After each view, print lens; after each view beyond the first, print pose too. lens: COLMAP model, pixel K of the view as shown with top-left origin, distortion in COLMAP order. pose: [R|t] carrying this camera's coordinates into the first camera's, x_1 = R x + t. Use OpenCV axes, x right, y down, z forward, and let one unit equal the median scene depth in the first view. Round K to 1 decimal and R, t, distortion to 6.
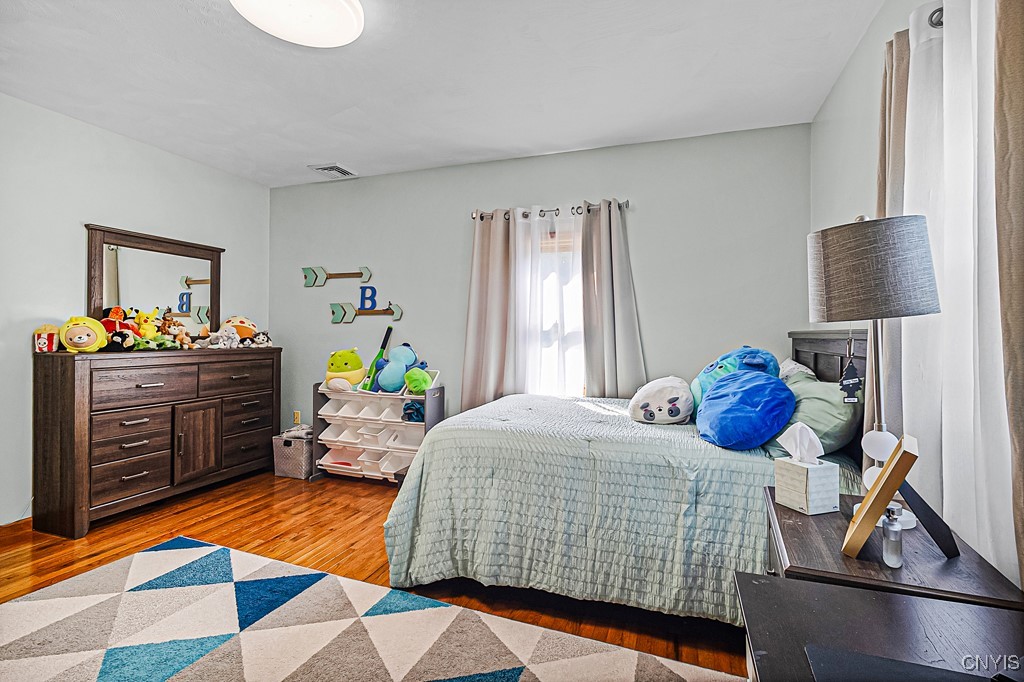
lens RADIAL K [[498.7, 0, 514.7], [0, 498.7, 327.7], [0, 0, 1]] dist [0.000715, -0.000303]
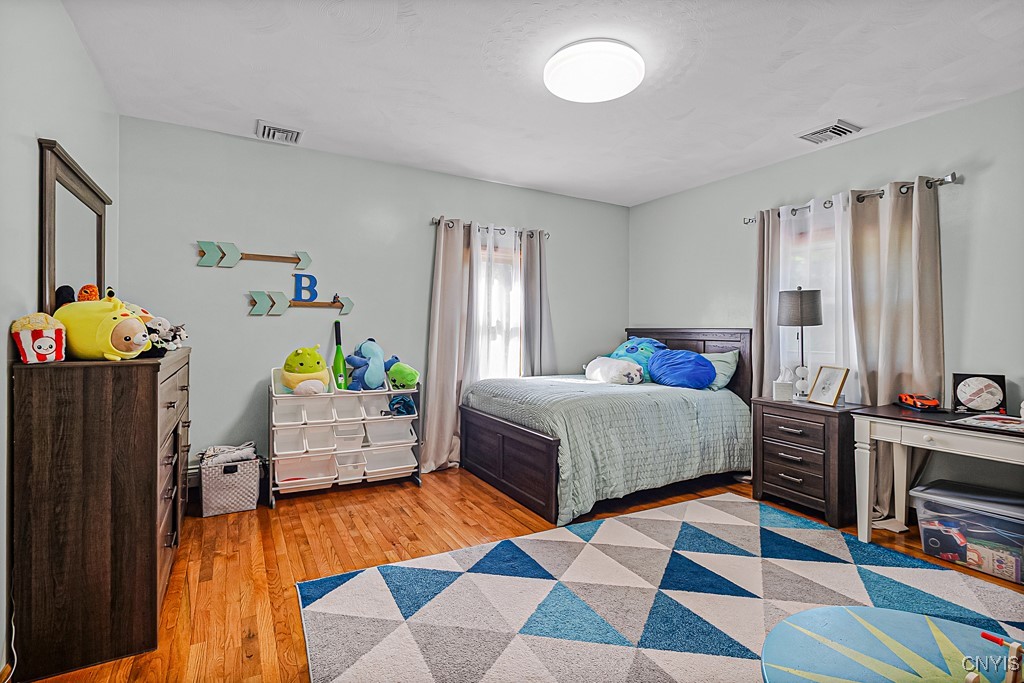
lens RADIAL K [[498.7, 0, 514.7], [0, 498.7, 328.2], [0, 0, 1]] dist [0.000715, -0.000303]
pose [[0.627628, 0.001958, 0.778511, -0.855972], [-0.014740, 0.999847, 0.009368, -0.002485], [-0.778374, -0.017355, 0.627561, 0.186833]]
